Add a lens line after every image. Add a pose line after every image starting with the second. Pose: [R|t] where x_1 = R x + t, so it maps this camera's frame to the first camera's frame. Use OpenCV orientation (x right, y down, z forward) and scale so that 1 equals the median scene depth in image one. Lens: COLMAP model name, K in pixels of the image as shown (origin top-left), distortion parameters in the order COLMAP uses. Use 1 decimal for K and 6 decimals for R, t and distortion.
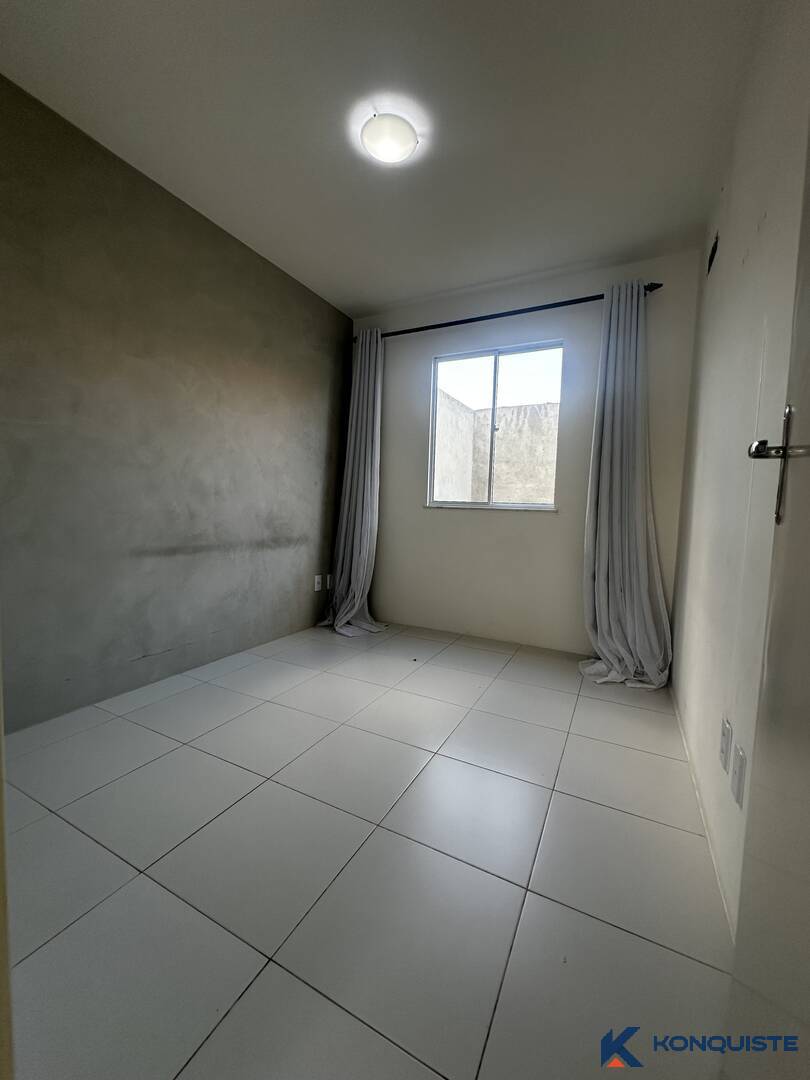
lens RADIAL K [[430.1, 0, 405.0], [0, 430.1, 540.0], [0, 0, 1]] dist [-0.000317, -0.000025]
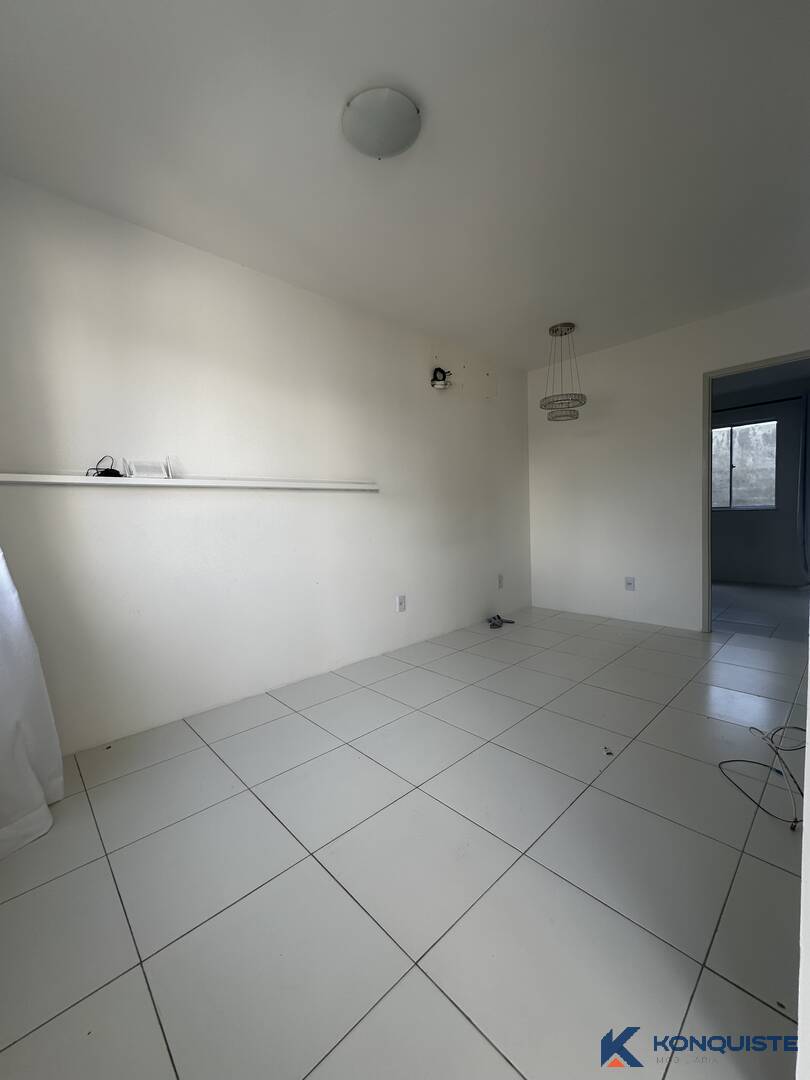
lens RADIAL K [[430.1, 0, 405.0], [0, 430.1, 540.0], [0, 0, 1]] dist [-0.000317, -0.000025]
pose [[0.943721, -0.039110, -0.328423, -0.271570], [0.036795, 0.999235, -0.013264, 0.012797], [0.328690, 0.000434, 0.944438, -0.619137]]
